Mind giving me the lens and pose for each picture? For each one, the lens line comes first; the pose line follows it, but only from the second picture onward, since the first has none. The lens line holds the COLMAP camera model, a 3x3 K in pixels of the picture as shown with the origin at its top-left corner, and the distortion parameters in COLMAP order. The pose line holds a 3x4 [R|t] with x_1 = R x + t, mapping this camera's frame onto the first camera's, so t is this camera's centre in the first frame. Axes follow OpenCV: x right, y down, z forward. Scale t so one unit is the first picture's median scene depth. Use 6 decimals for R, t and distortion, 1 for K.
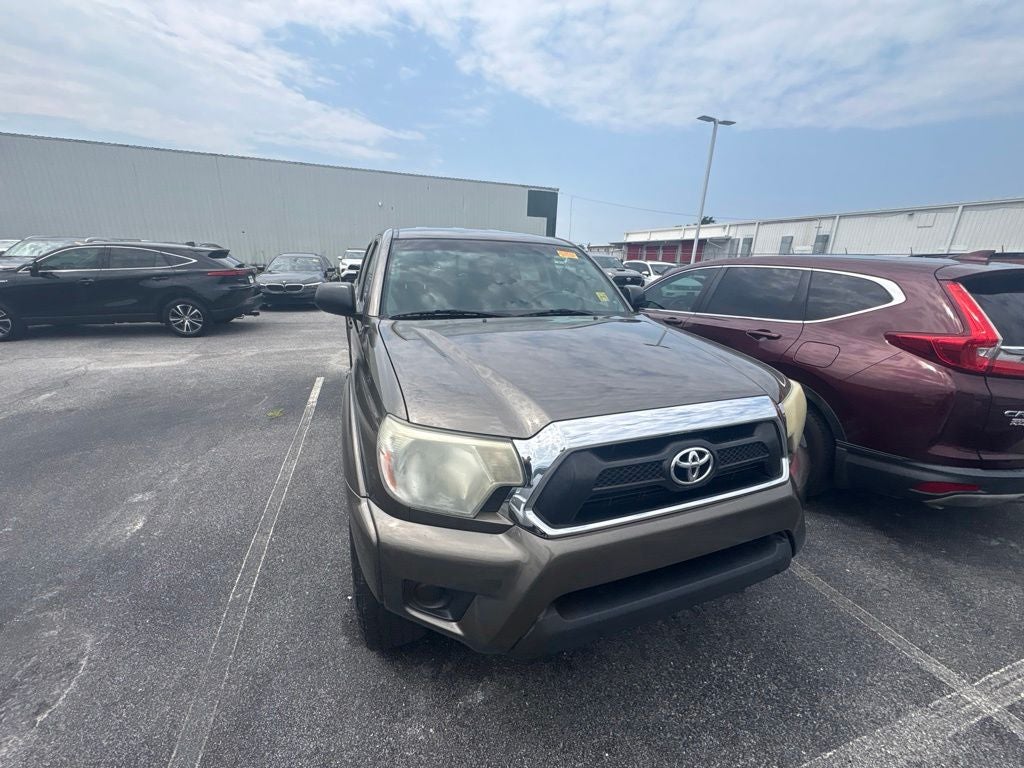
lens RADIAL K [[406.1, 0, 512.1], [0, 406.1, 385.4], [0, 0, 1]] dist [0.001684, -0.001002]
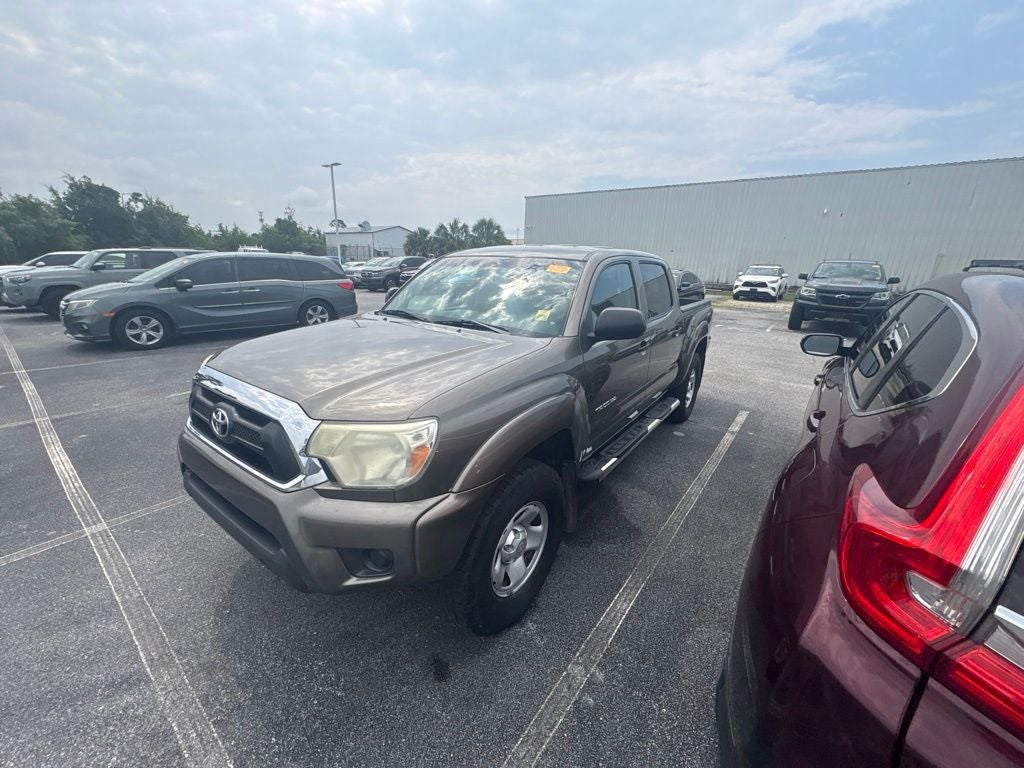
lens RADIAL K [[406.1, 0, 512.0], [0, 406.1, 387.6], [0, 0, 1]] dist [0.001684, -0.001002]
pose [[0.550605, 0.230805, -0.802224, 0.113293], [-0.256122, 0.961374, 0.100804, -0.016567], [0.794503, 0.149963, 0.588452, 0.053672]]
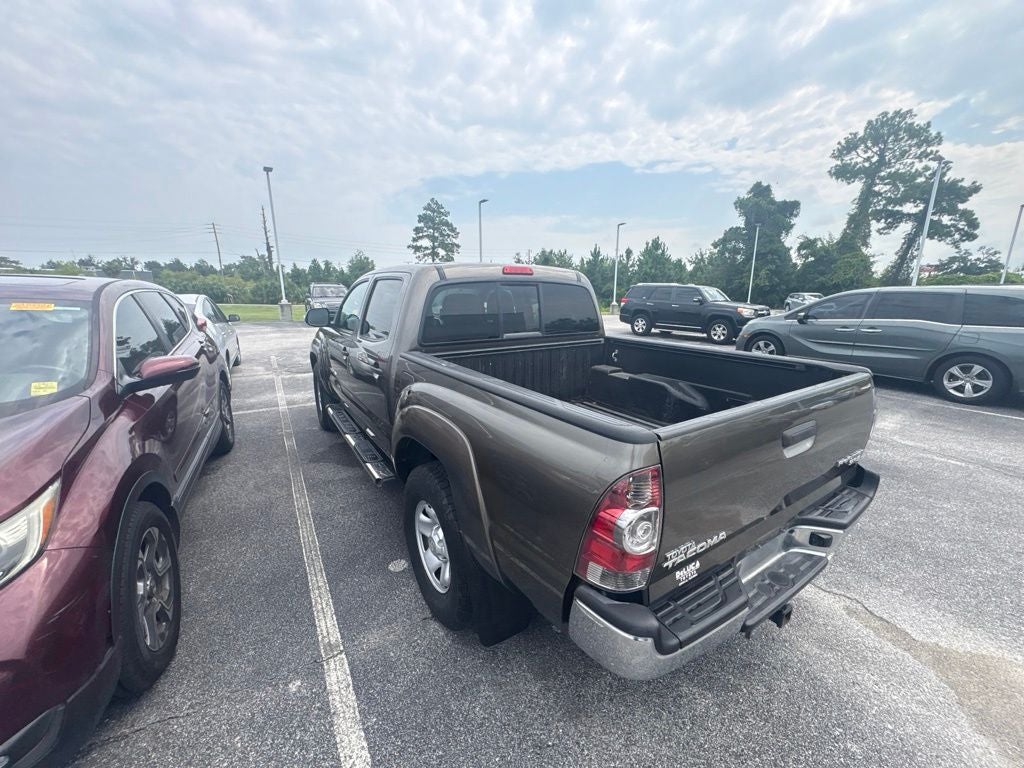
lens RADIAL K [[406.1, 0, 511.7], [0, 406.1, 385.0], [0, 0, 1]] dist [0.001684, -0.001002]
pose [[-0.977523, 0.011885, -0.210493, -0.004093], [-0.096205, 0.863256, 0.495513, -0.099858], [0.187599, 0.504626, -0.842709, 0.316533]]
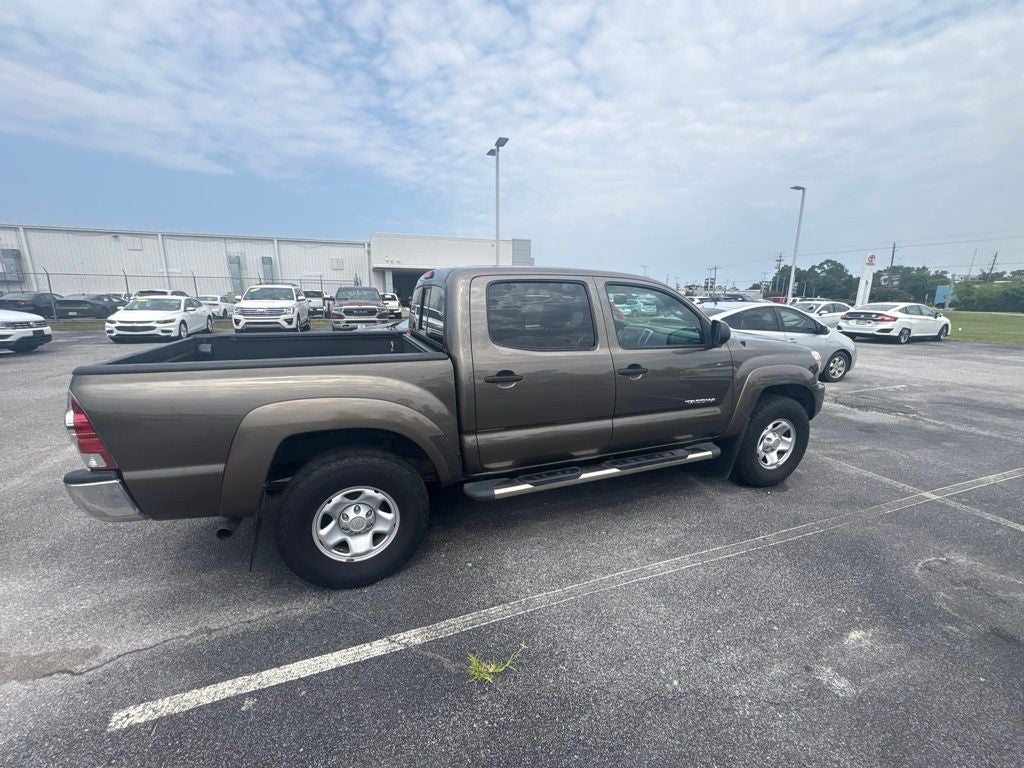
lens RADIAL K [[406.1, 0, 511.2], [0, 406.1, 385.0], [0, 0, 1]] dist [0.001684, -0.001002]
pose [[-0.015721, -0.246510, 0.969013, -0.179157], [0.288486, 0.926800, 0.240452, -0.058504], [-0.957355, 0.283327, 0.056544, 0.167669]]
